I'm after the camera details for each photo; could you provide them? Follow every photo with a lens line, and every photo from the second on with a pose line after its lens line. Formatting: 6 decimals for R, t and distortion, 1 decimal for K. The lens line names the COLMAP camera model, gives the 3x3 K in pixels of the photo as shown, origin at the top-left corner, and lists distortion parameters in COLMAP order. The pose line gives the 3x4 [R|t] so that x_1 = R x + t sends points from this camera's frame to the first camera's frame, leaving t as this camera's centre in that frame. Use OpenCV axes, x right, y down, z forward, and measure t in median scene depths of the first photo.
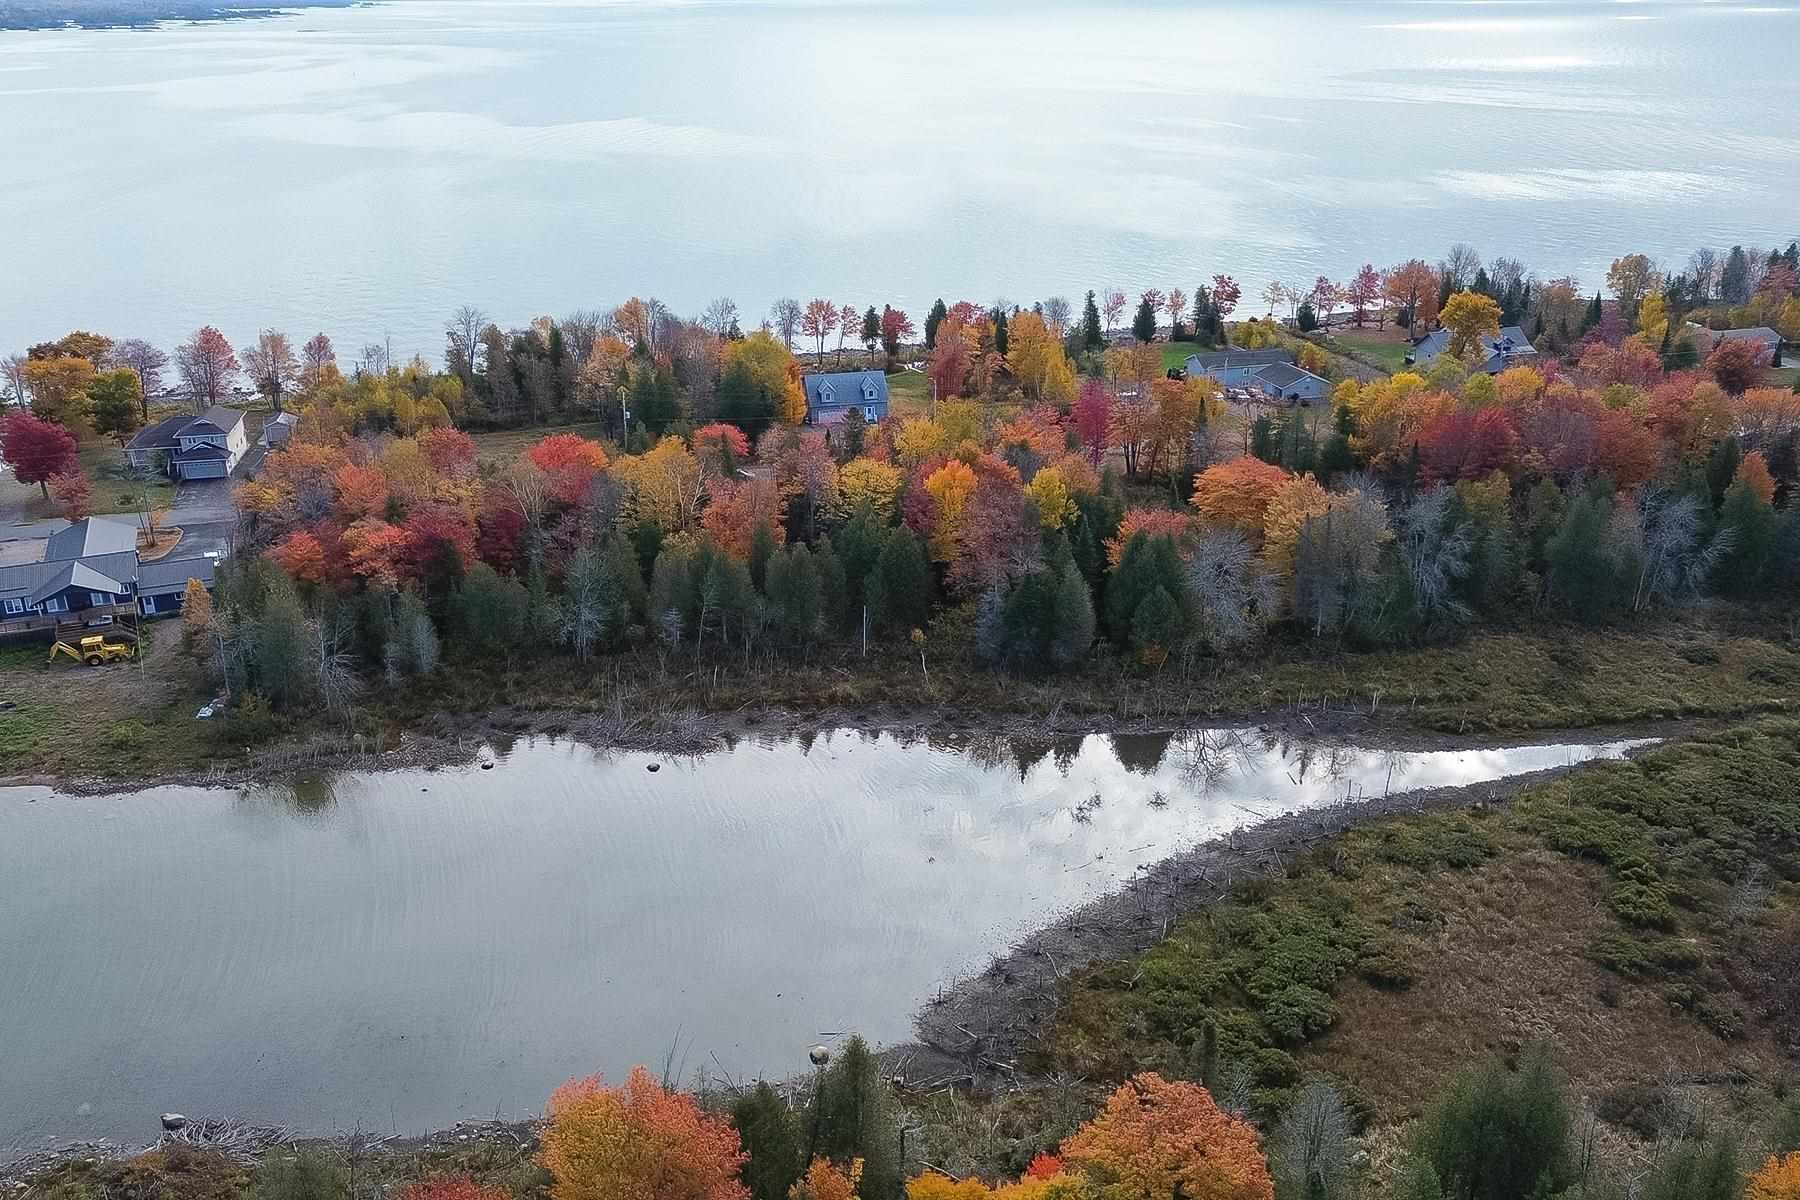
lens RADIAL K [[1517.3, 0, 883.7], [0, 1517.3, 595.9], [0, 0, 1]] dist [0.067015, -0.057805]
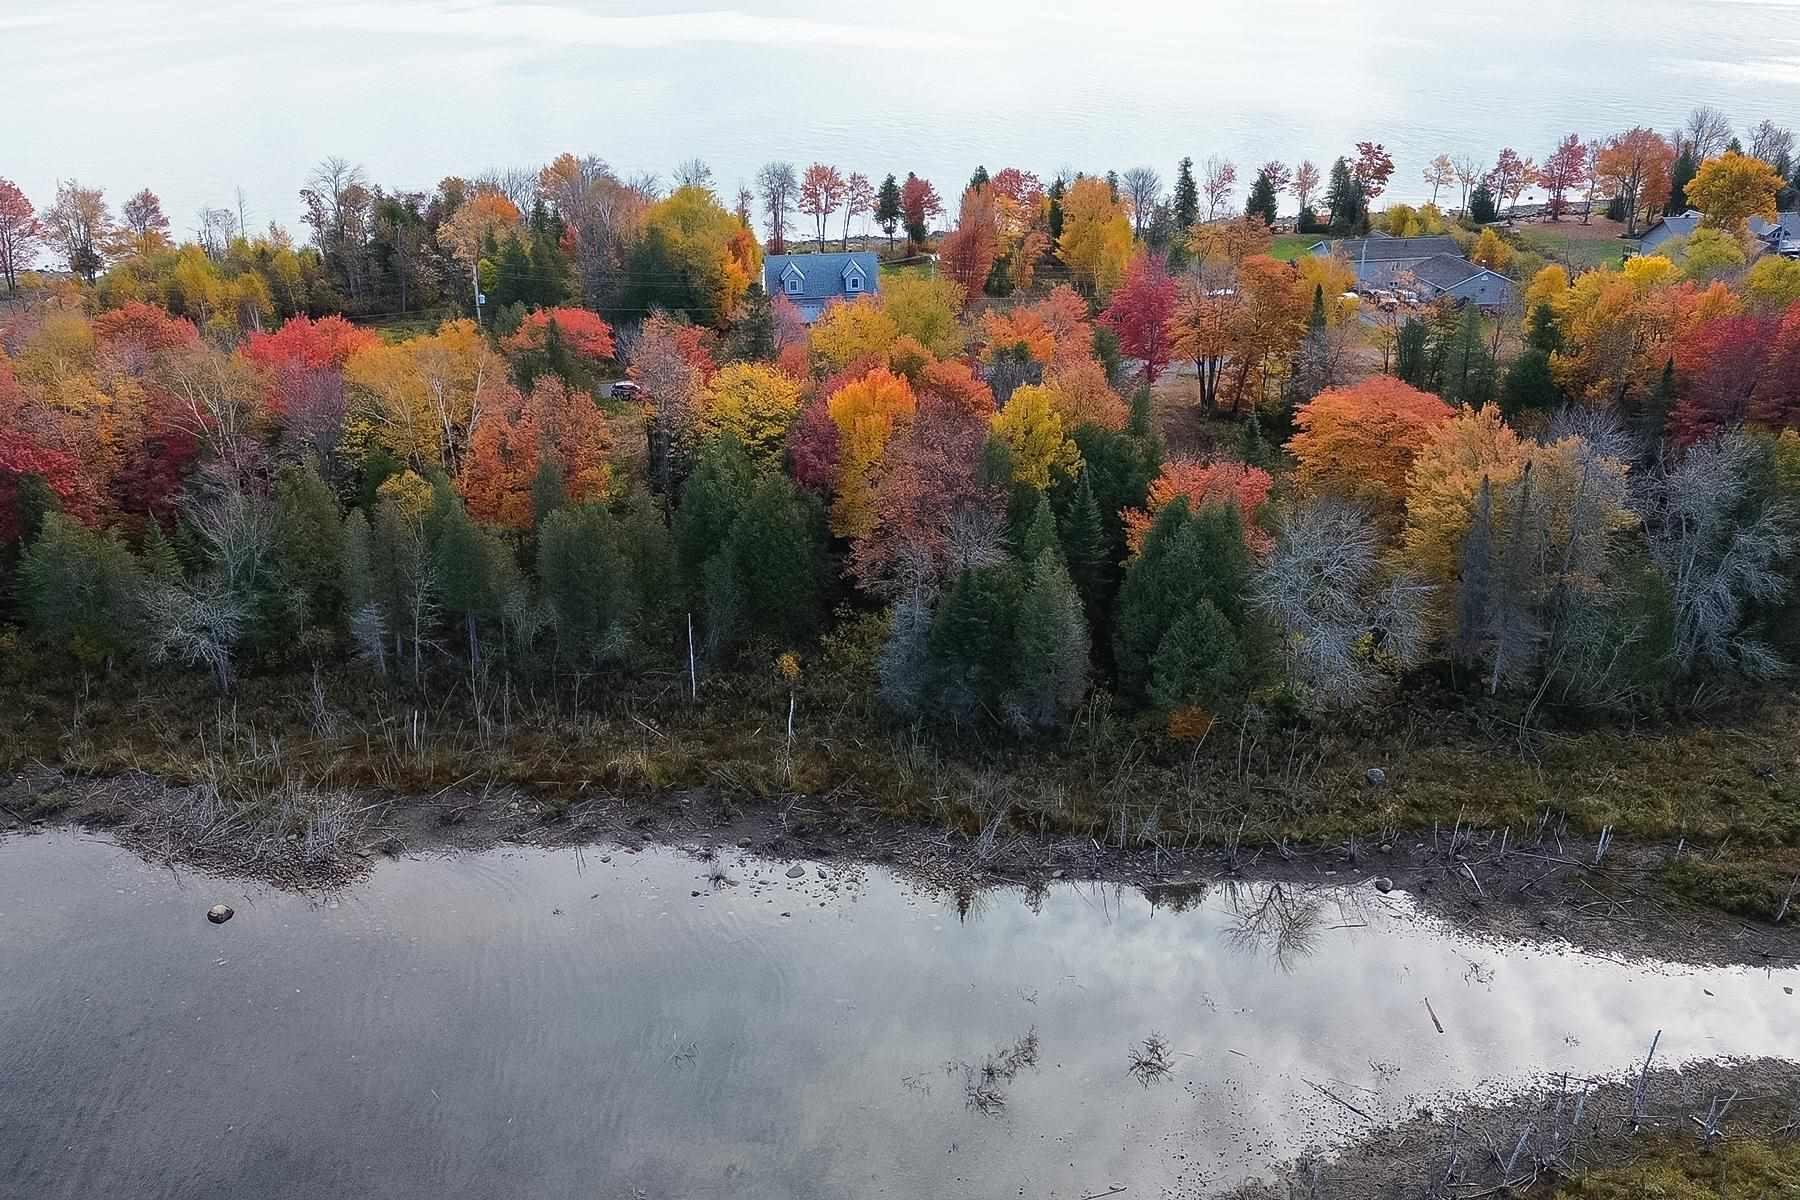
lens RADIAL K [[1538.3, 0, 881.8], [0, 1538.3, 607.1], [0, 0, 1]] dist [0.052536, -0.033444]
pose [[0.995897, 0.038923, -0.081699, 0.101513], [-0.034932, 0.998152, 0.049732, -0.025800], [0.083483, -0.046674, 0.995416, 0.397396]]
